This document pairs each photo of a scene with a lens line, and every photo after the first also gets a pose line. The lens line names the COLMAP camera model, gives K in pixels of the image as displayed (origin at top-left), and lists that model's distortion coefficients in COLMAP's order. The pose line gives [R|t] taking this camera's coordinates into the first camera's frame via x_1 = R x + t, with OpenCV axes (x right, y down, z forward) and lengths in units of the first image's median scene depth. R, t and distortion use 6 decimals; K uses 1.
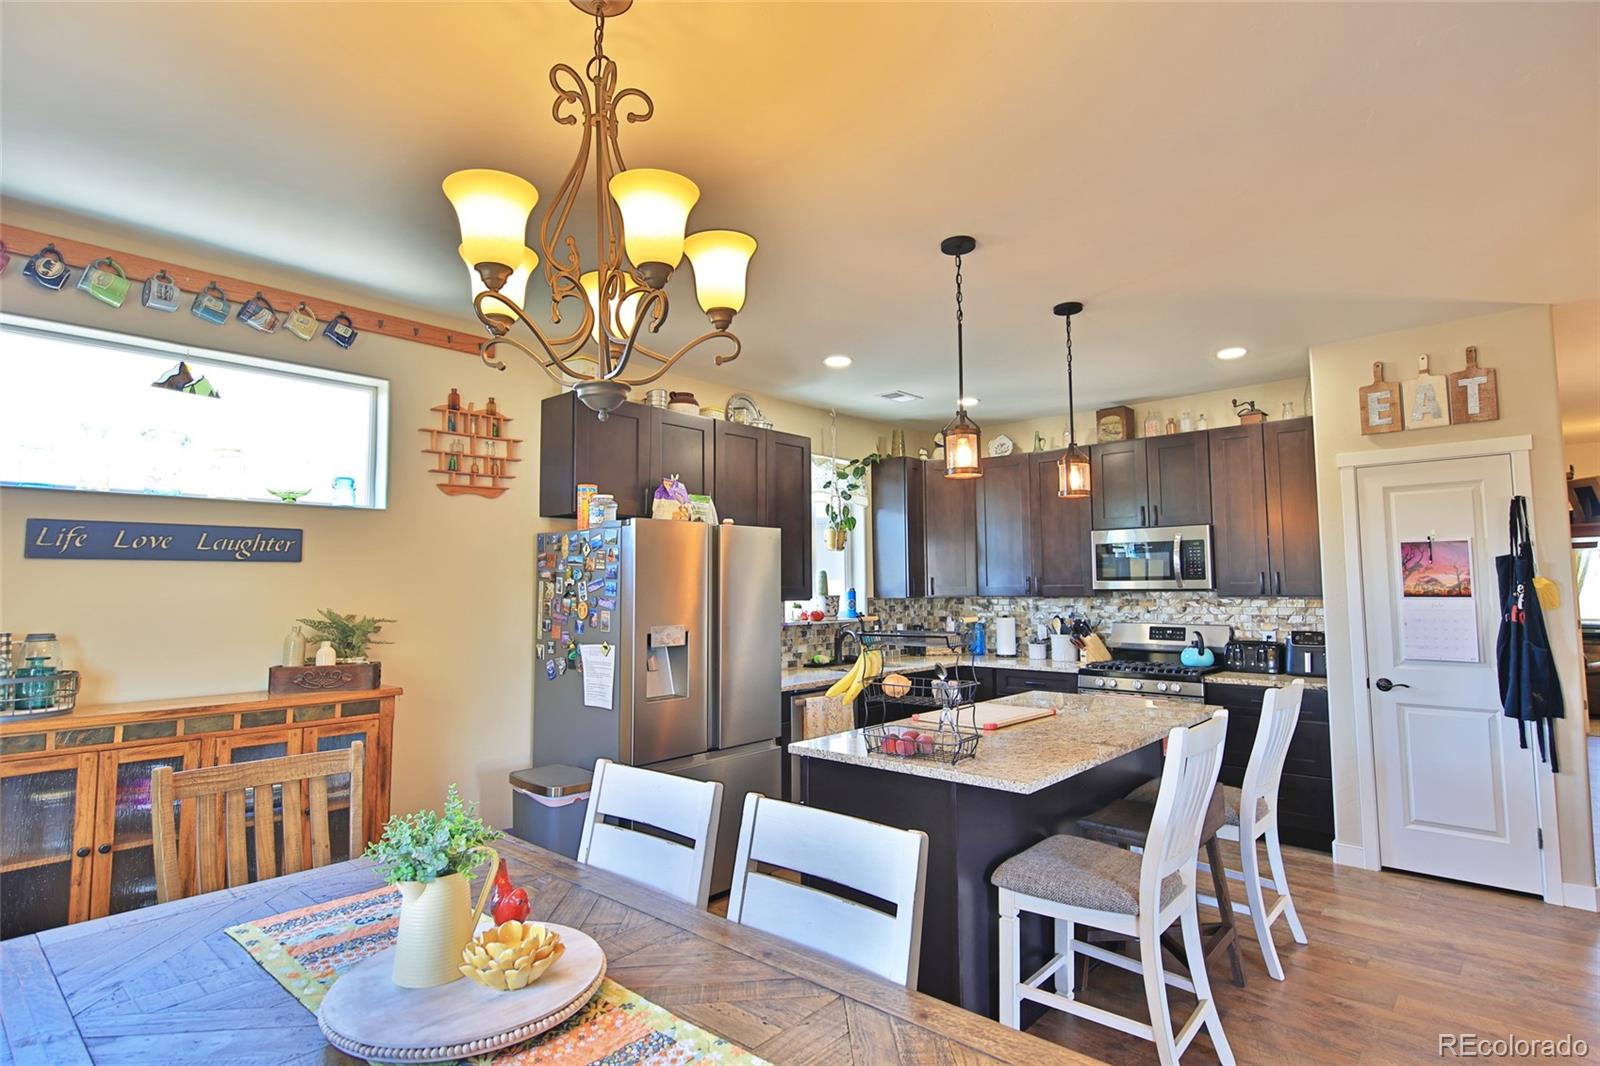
lens RADIAL K [[812.5, 0, 800.0], [0, 812.5, 533.0], [0, 0, 1]] dist [0.016038, -0.001764]
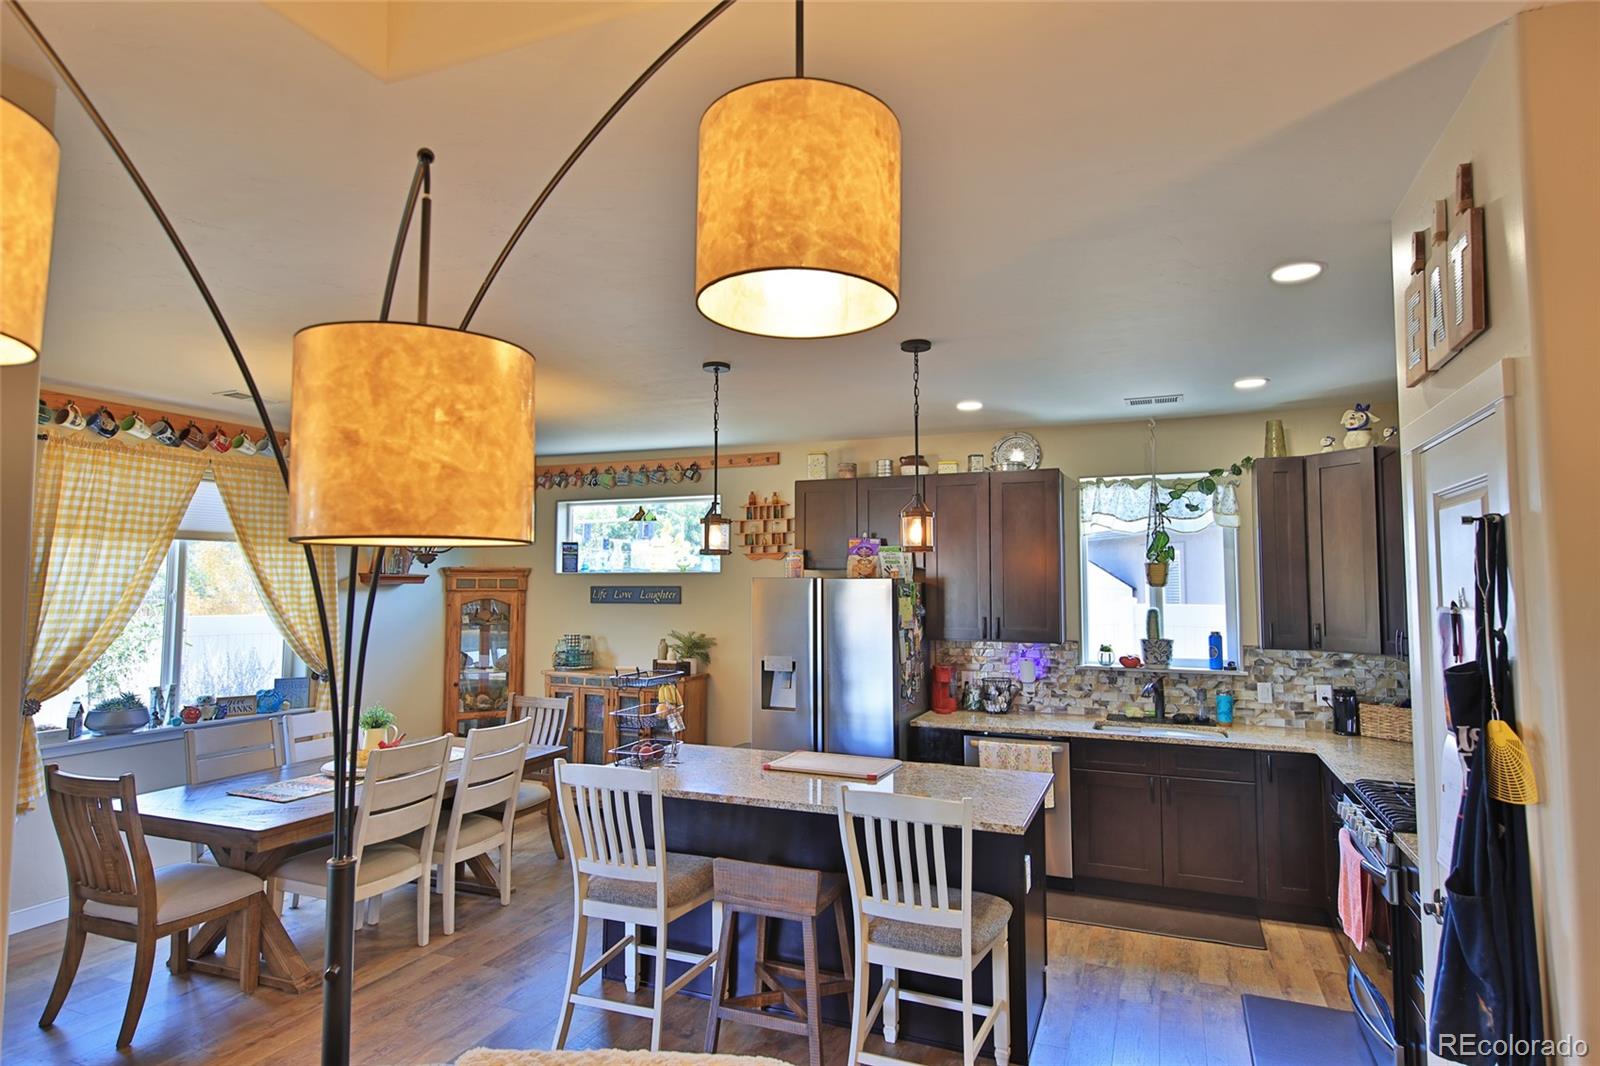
lens RADIAL K [[869.4, 0, 800.0], [0, 869.4, 533.0], [0, 0, 1]] dist [0.027991, -0.012954]
pose [[0.333854, -0.049861, -0.941305, 0.867406], [0.058983, 0.997748, -0.031932, -0.029785], [0.940778, -0.044860, 0.336043, 0.389565]]
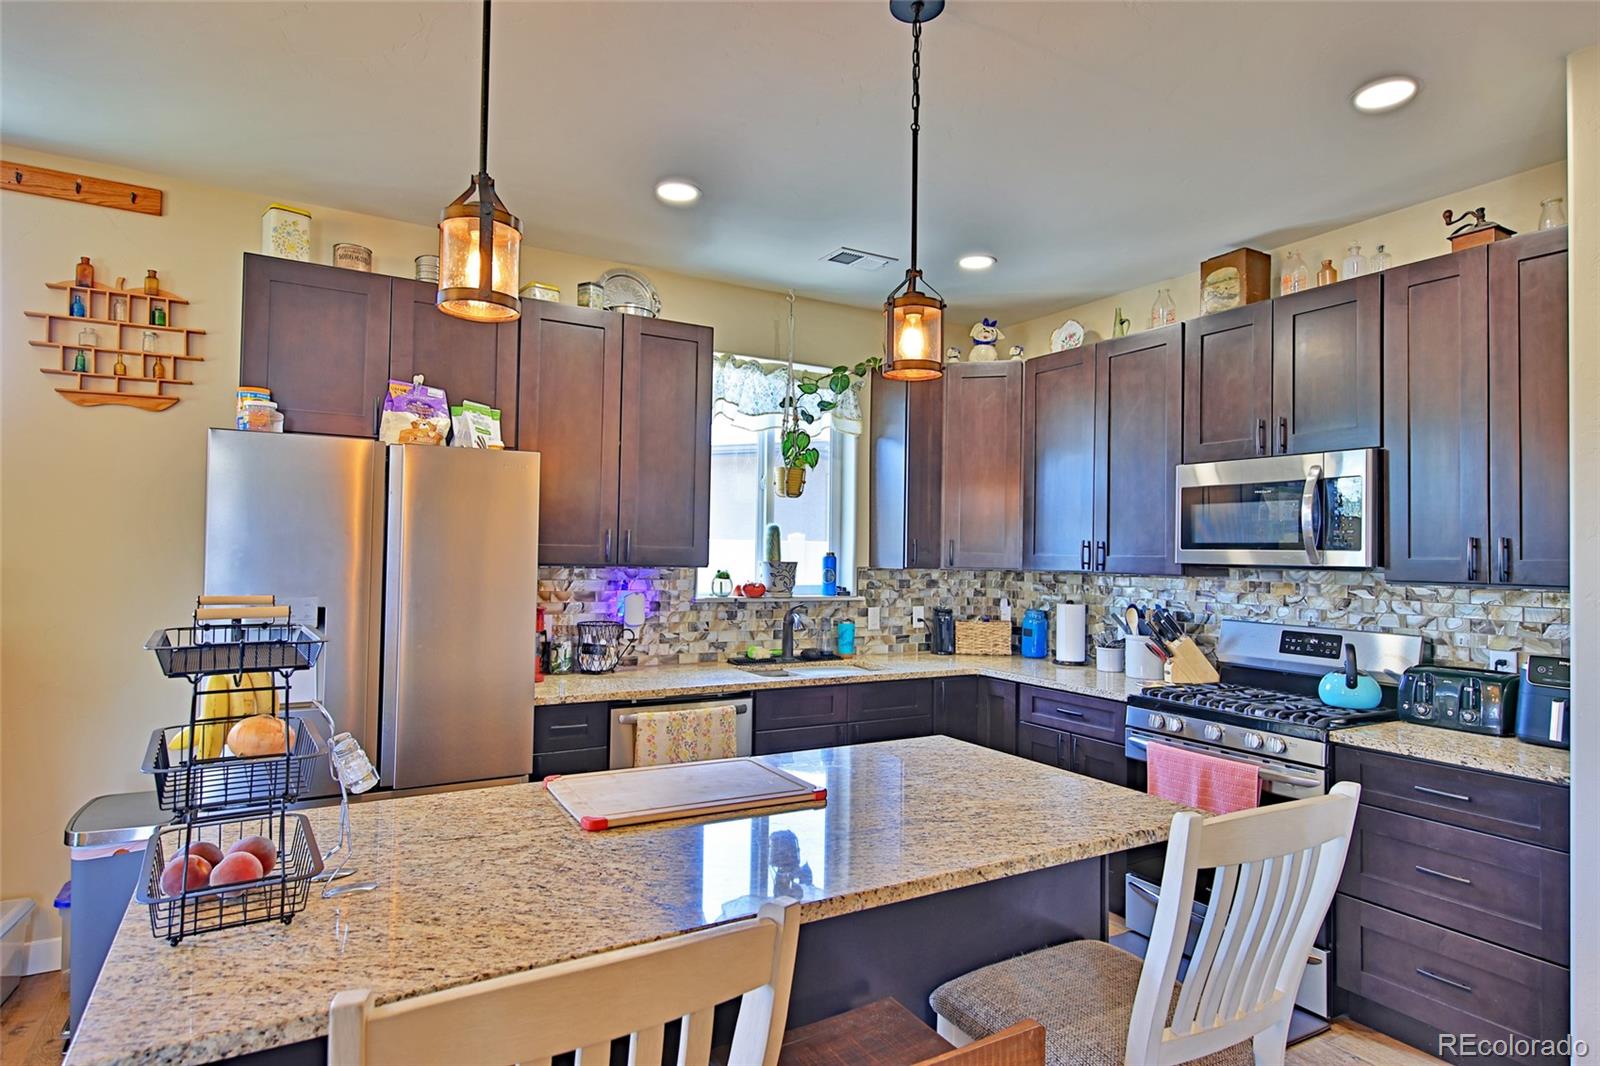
lens RADIAL K [[881.4, 0, 800.0], [0, 881.4, 533.0], [0, 0, 1]] dist [0.007019, 0.001612]
pose [[0.952649, 0.018156, -0.303530, 0.313126], [-0.005251, 0.999049, 0.043278, 0.021858], [0.304027, -0.039635, 0.951838, 0.322734]]
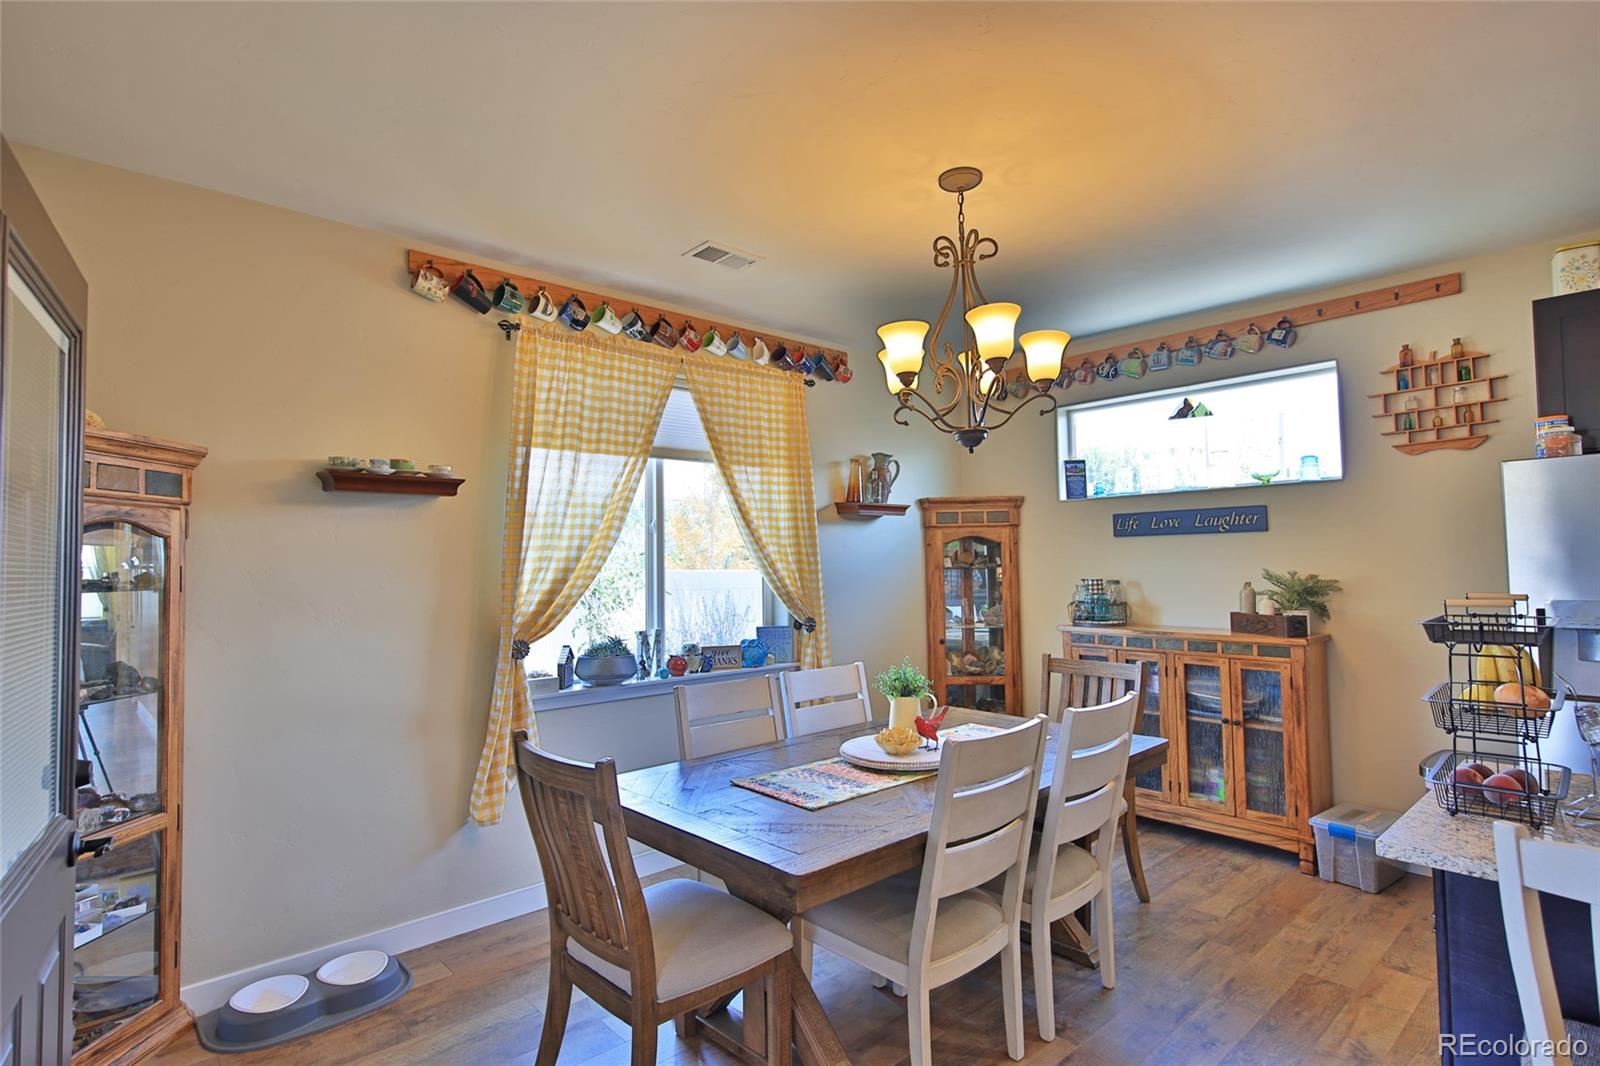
lens RADIAL K [[812.5, 0, 800.0], [0, 812.5, 533.0], [0, 0, 1]] dist [0.016038, -0.001764]
pose [[-0.099732, -0.028825, -0.994597, 0.452738], [0.084321, 0.995740, -0.037313, 0.015984], [0.991435, -0.087587, -0.096877, 0.268129]]
